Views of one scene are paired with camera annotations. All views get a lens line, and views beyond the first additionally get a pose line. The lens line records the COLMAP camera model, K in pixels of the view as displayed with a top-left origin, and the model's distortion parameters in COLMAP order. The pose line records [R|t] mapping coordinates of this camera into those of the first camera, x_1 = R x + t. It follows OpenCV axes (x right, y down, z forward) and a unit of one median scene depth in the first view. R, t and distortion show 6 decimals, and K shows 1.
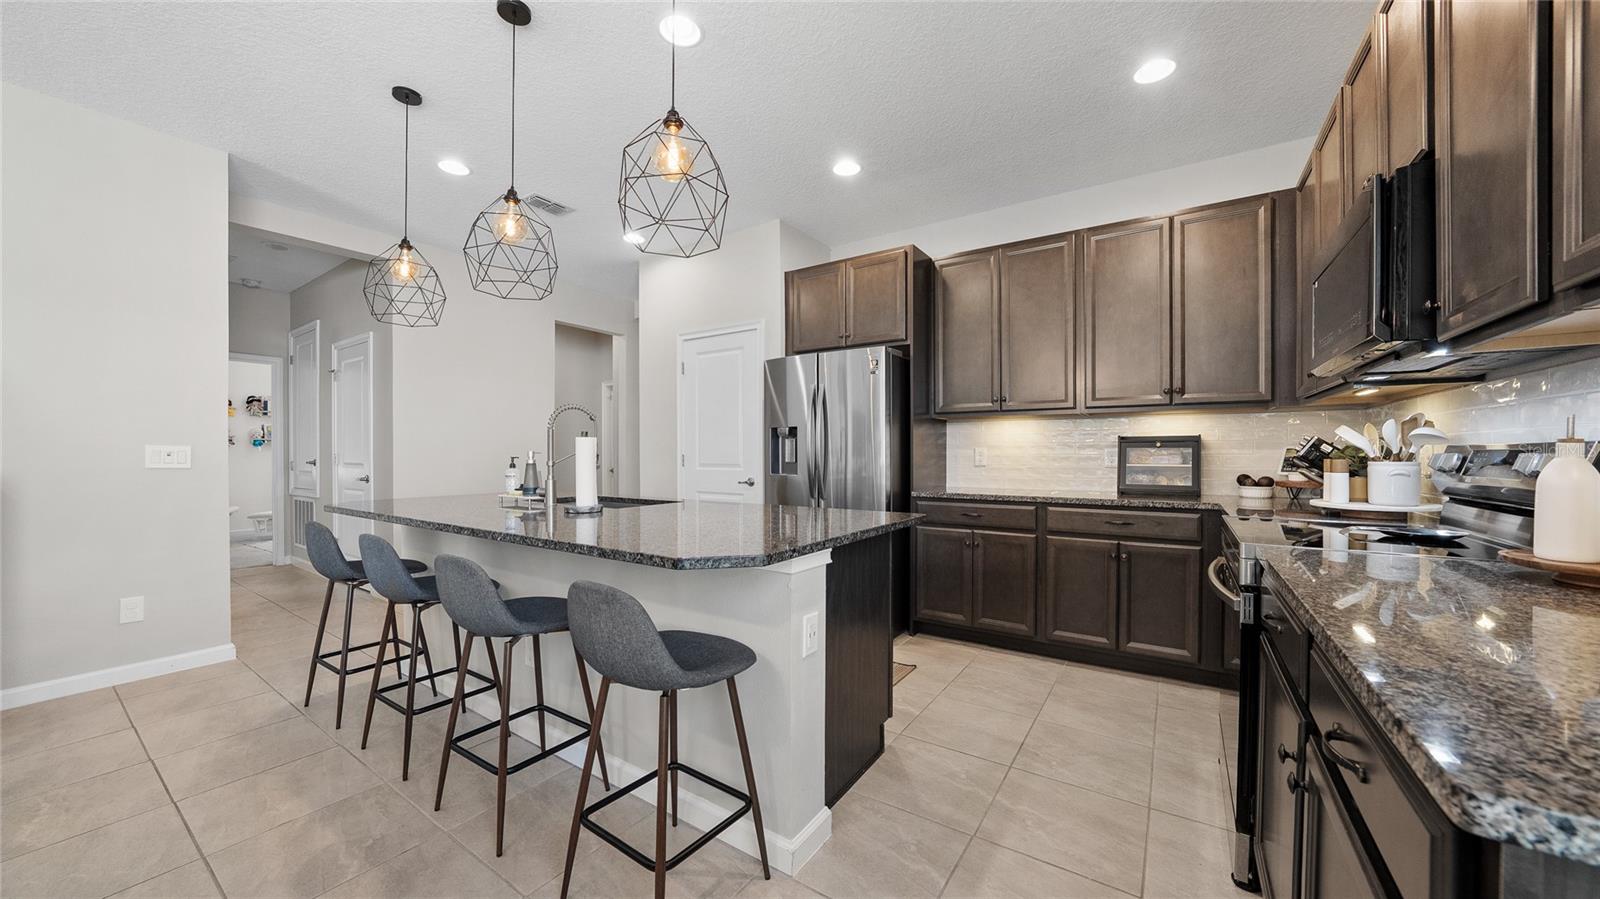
lens RADIAL K [[552.7, 0, 807.5], [0, 552.7, 450.2], [0, 0, 1]] dist [-0.001337, 0.000277]
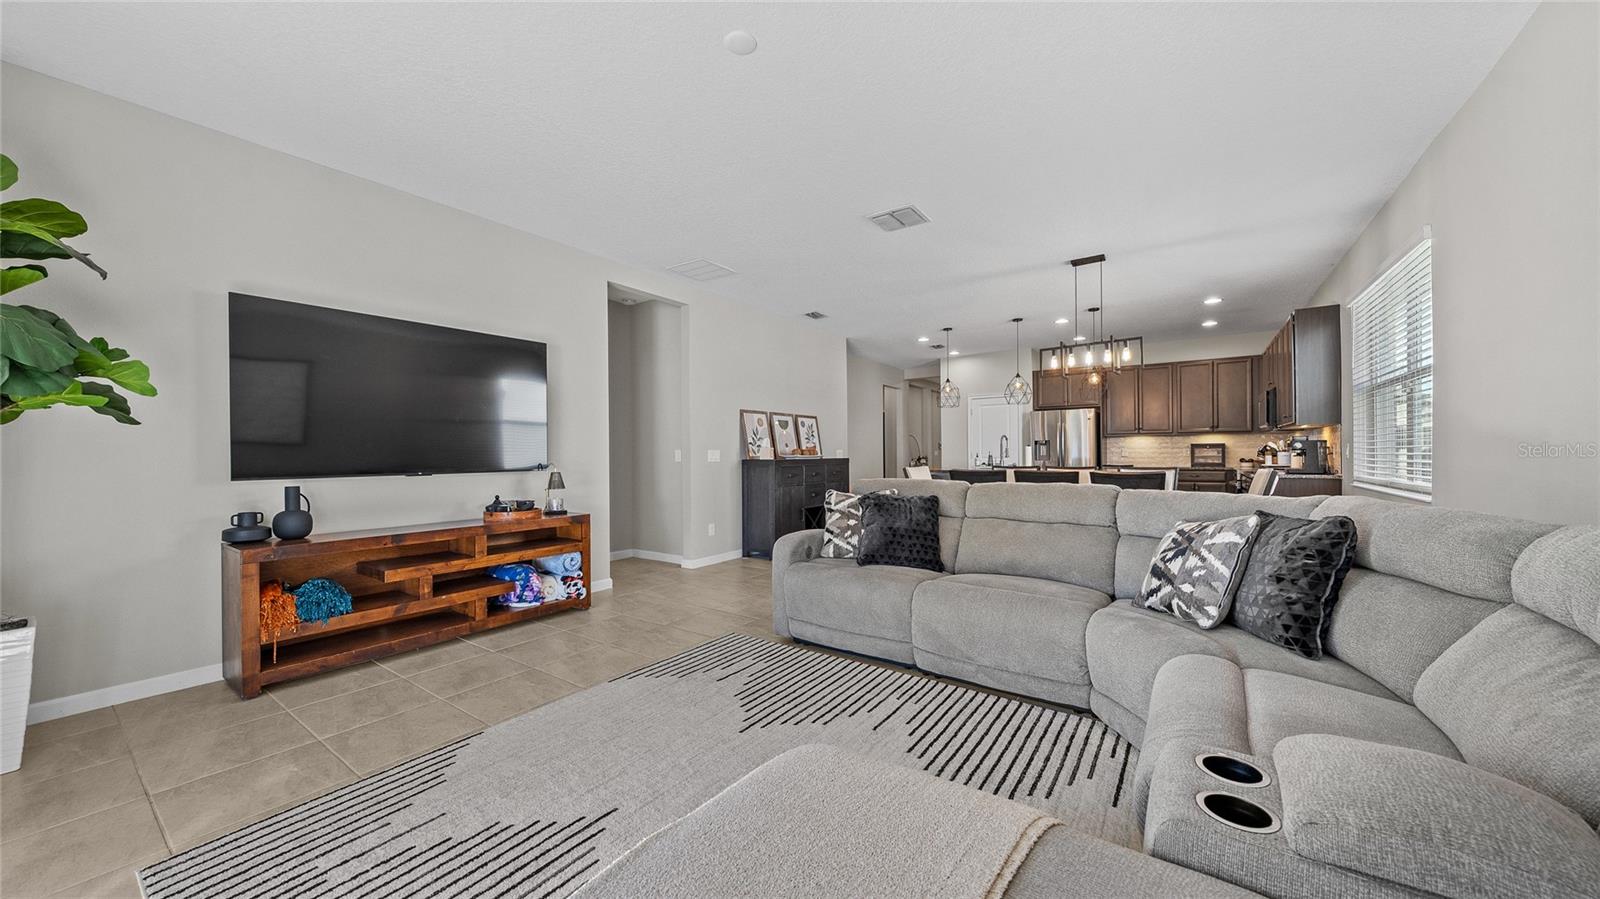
lens RADIAL K [[552.7, 0, 784.4], [0, 552.7, 454.9], [0, 0, 1]] dist [-0.001337, 0.000277]
pose [[0.998988, -0.010454, -0.043734, -1.249132], [0.010751, 0.999921, 0.006576, -0.011823], [0.043662, -0.007039, 0.999022, -1.690355]]
